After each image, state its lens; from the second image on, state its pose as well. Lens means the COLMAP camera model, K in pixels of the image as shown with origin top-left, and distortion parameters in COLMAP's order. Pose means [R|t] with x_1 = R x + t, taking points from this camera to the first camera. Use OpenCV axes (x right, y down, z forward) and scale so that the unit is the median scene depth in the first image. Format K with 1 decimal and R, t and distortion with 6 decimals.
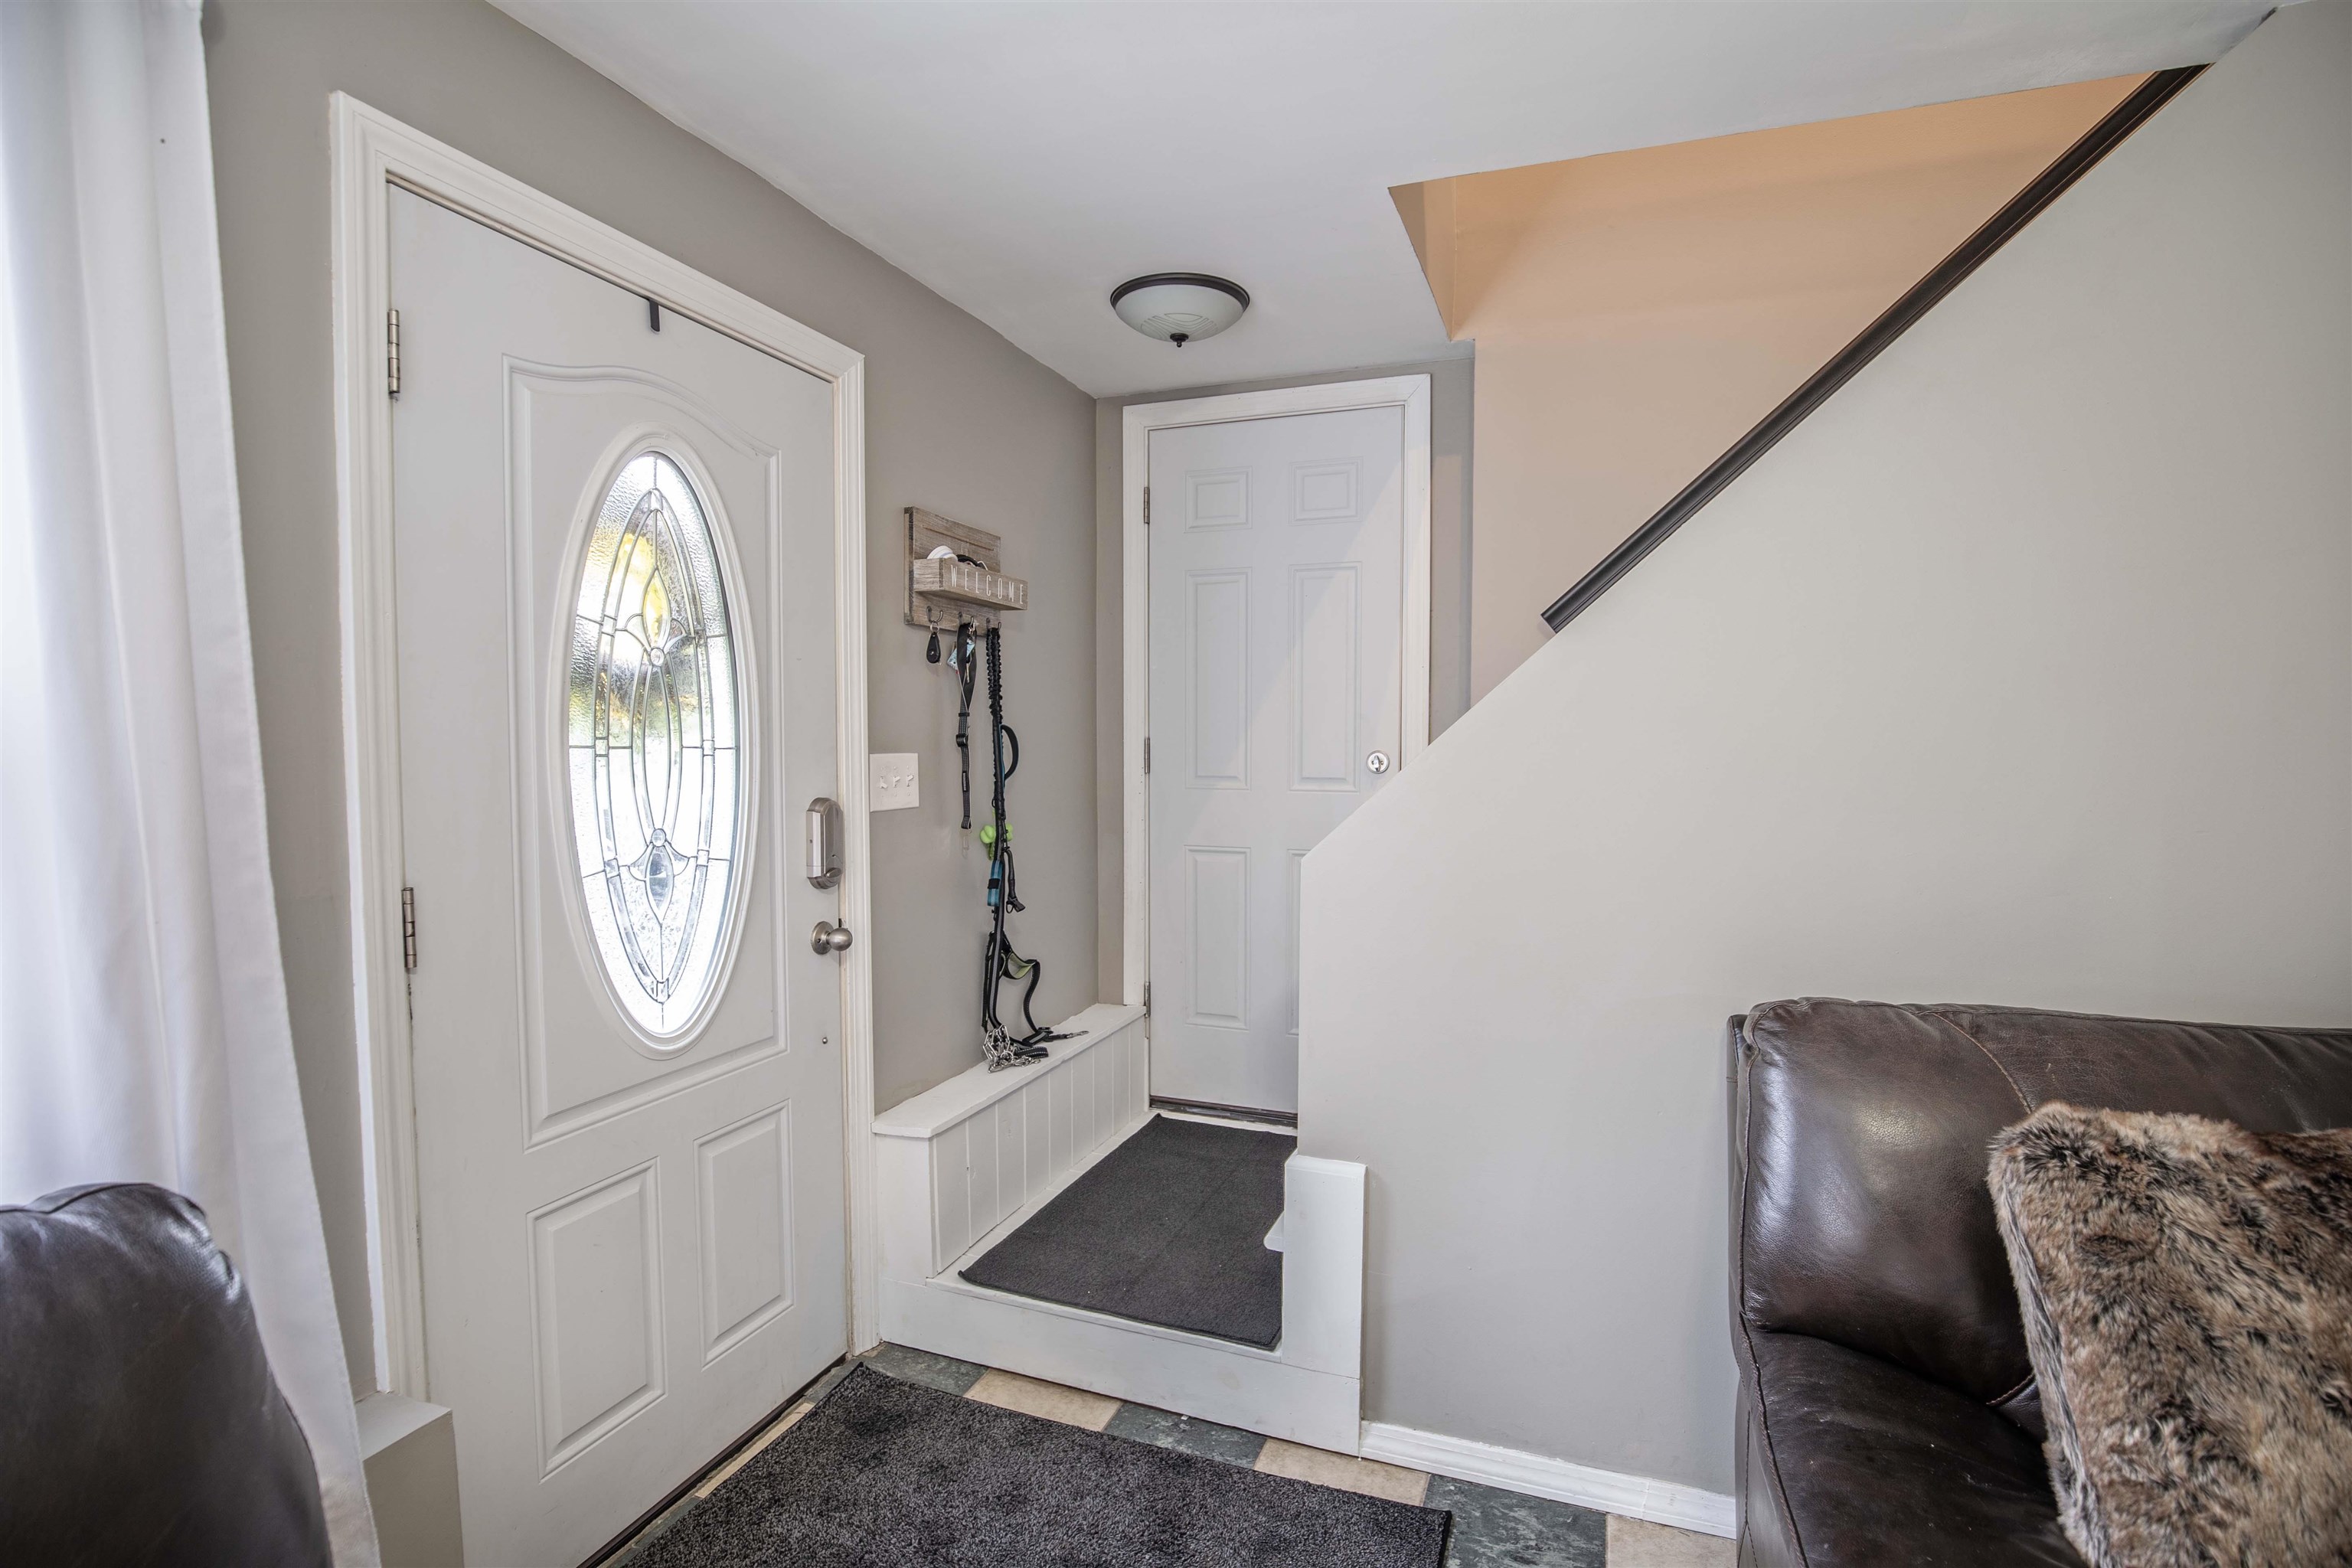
lens RADIAL K [[1081.8, 0, 1182.0], [0, 1081.8, 785.2], [0, 0, 1]] dist [-0.035751, 0.006828]
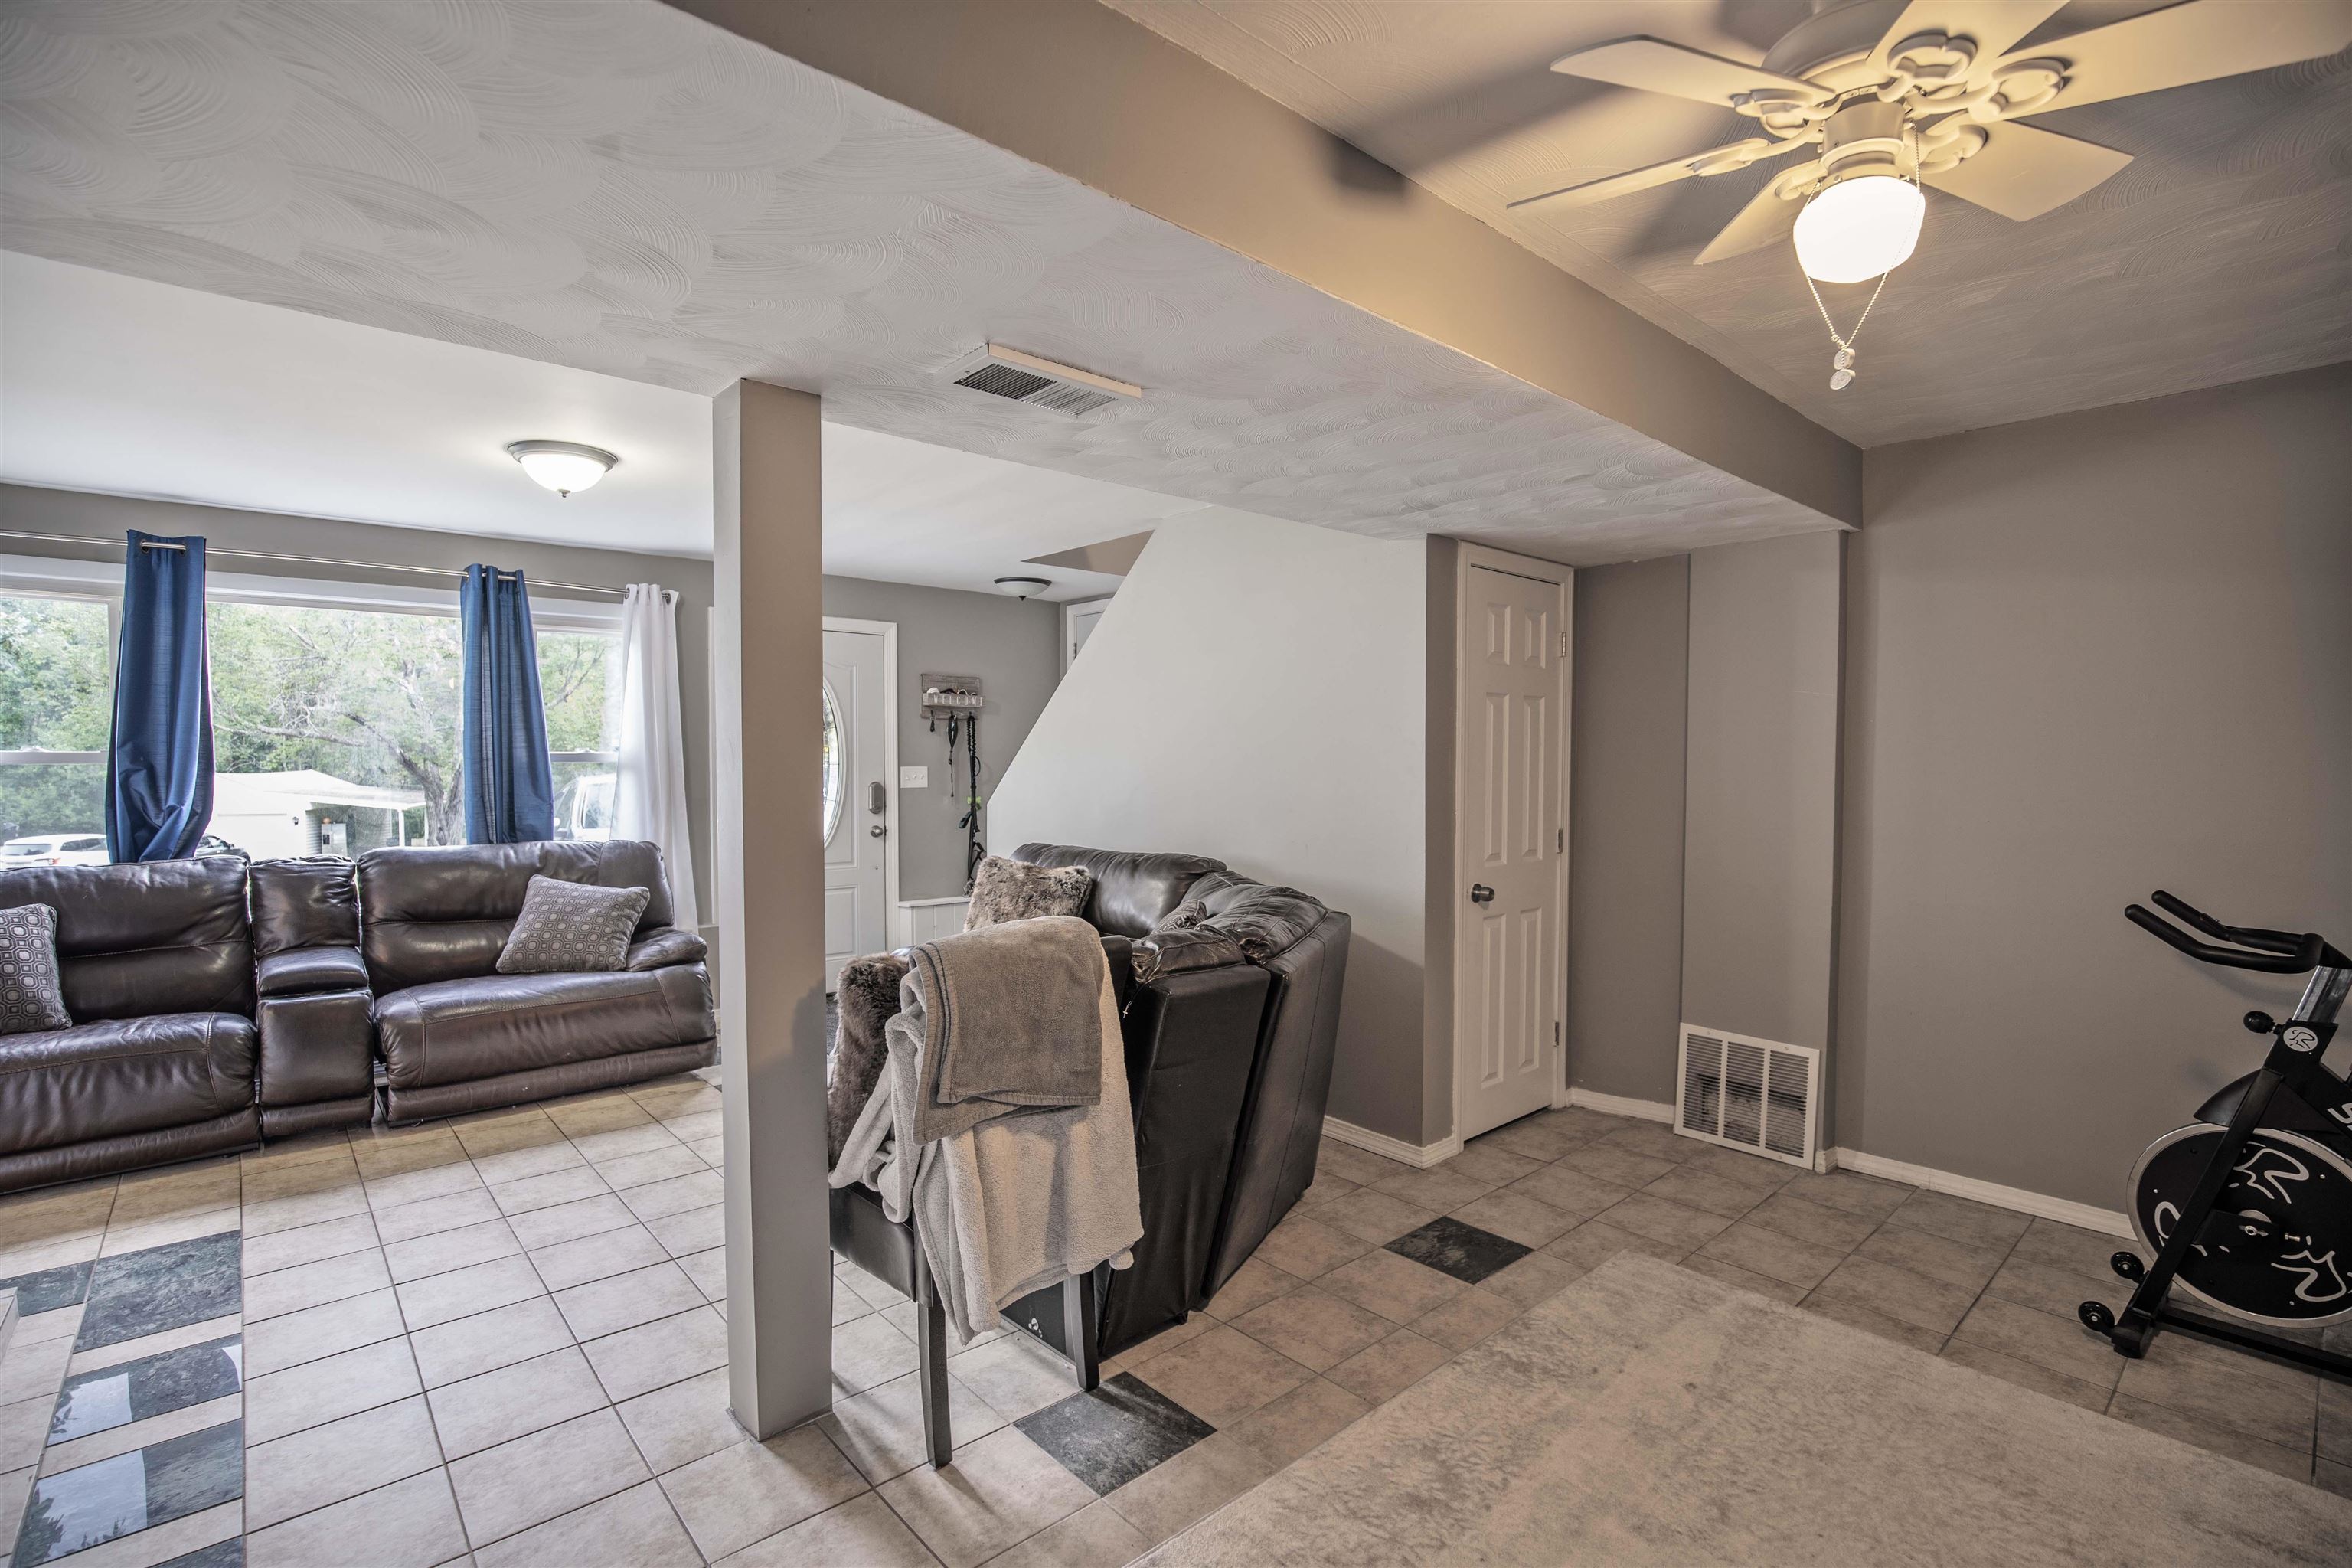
lens RADIAL K [[1081.8, 0, 1184.3], [0, 1081.8, 790.4], [0, 0, 1]] dist [-0.035751, 0.006828]
pose [[0.893420, 0.012631, -0.449044, 1.497862], [-0.022144, 0.999628, -0.015941, 0.055855], [0.448676, 0.024186, 0.893367, -1.057516]]
